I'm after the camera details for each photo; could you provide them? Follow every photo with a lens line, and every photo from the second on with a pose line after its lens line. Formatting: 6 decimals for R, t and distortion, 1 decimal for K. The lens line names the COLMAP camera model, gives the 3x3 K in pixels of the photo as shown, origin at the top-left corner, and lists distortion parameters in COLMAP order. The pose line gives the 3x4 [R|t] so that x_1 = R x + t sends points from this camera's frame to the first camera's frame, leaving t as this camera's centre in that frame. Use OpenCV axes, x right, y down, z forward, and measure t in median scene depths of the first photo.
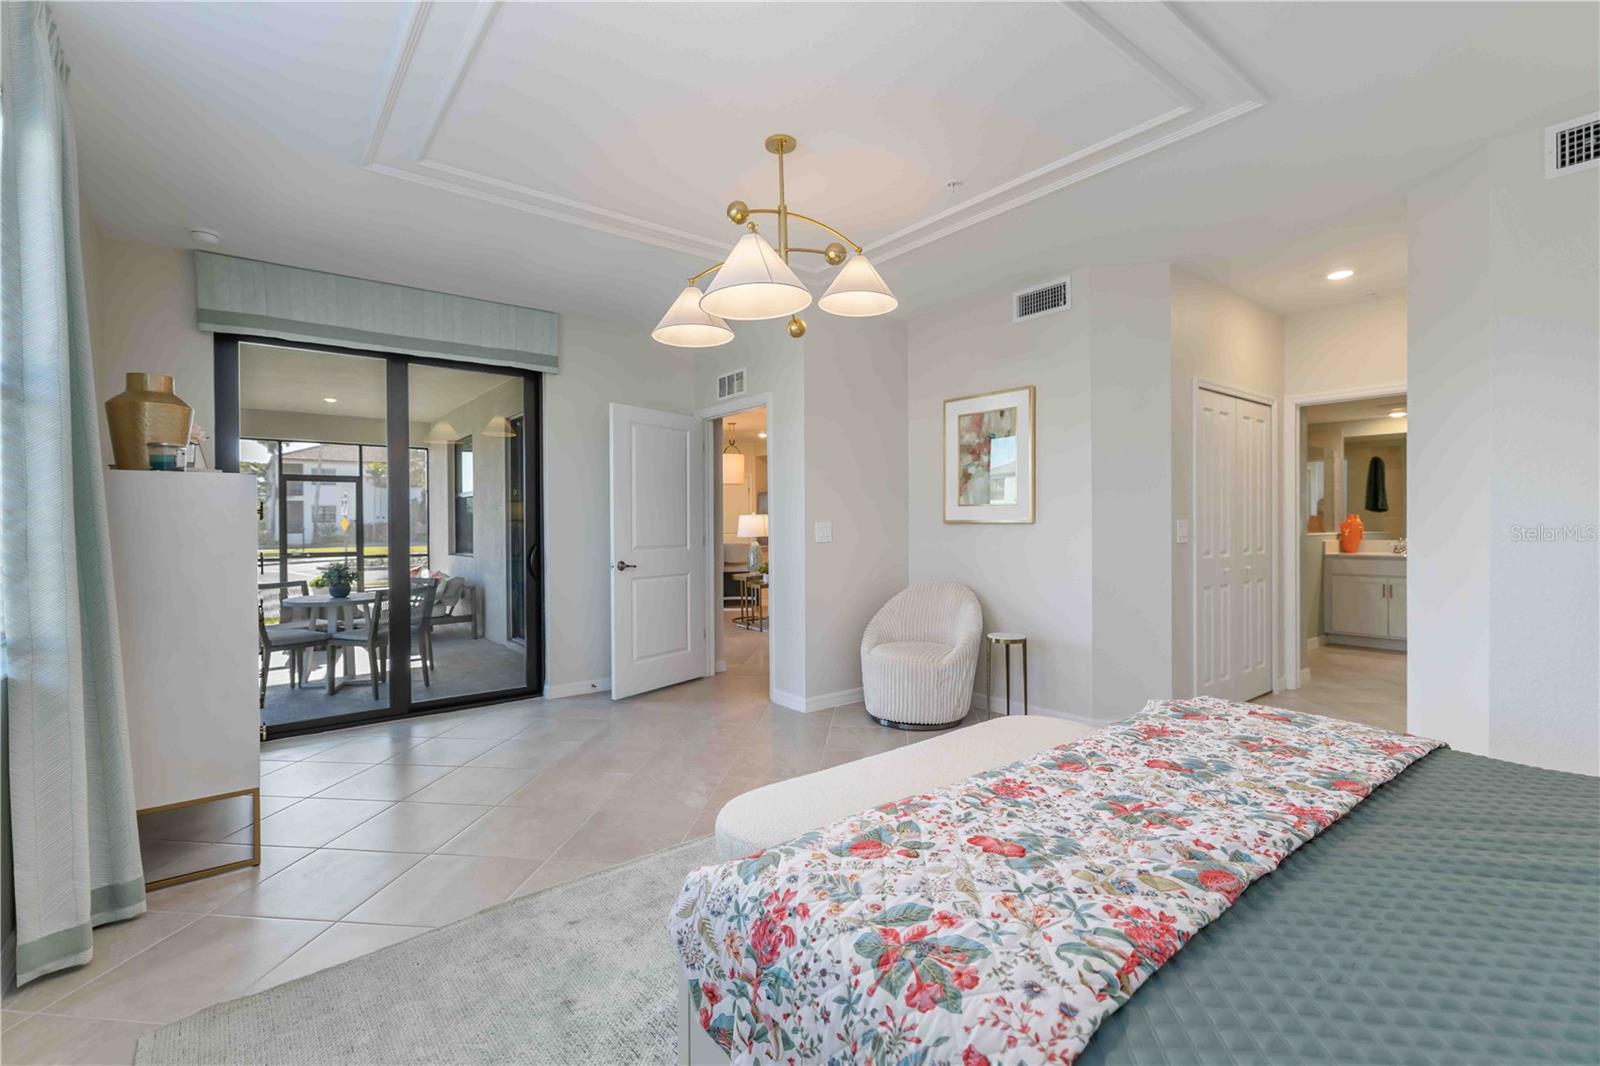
lens RADIAL K [[704.2, 0, 799.2], [0, 704.2, 519.6], [0, 0, 1]] dist [0.000494, 0.000458]
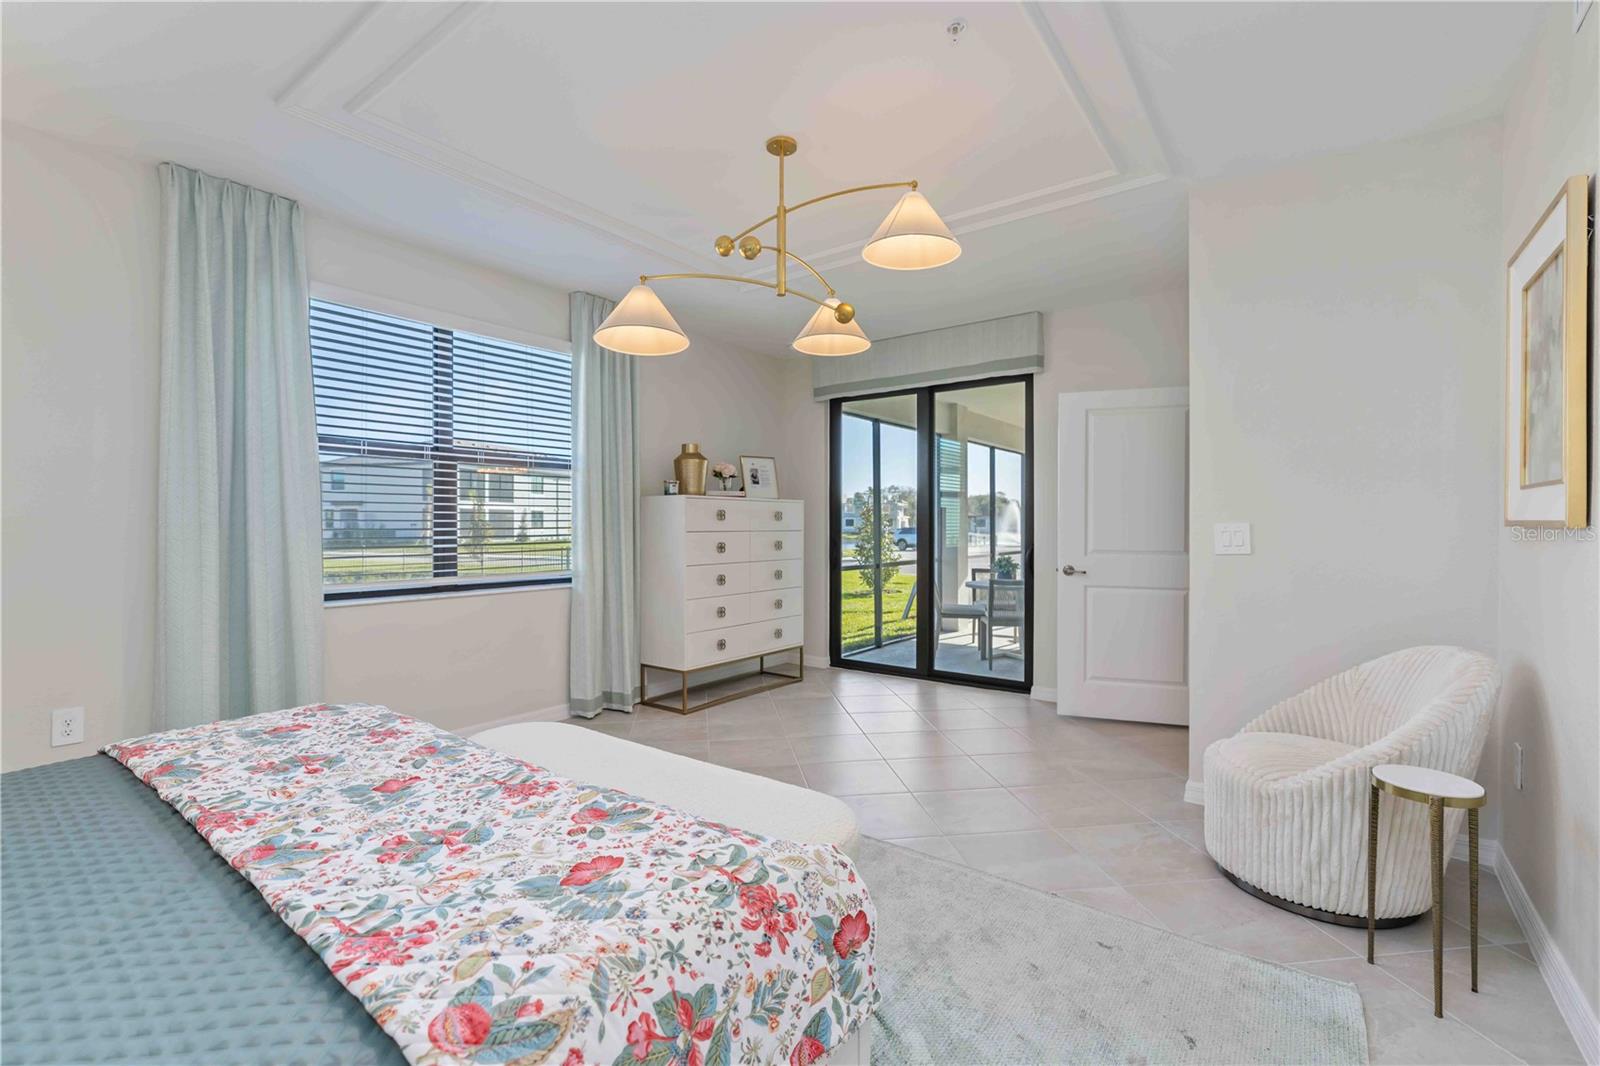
lens RADIAL K [[692.6, 0, 808.1], [0, 692.6, 513.6], [0, 0, 1]] dist [0.001423, 0.000035]
pose [[0.271690, -0.007813, -0.962353, 1.062152], [-0.005717, 0.999936, -0.009732, 0.005839], [0.962368, 0.008146, 0.271628, 0.885200]]
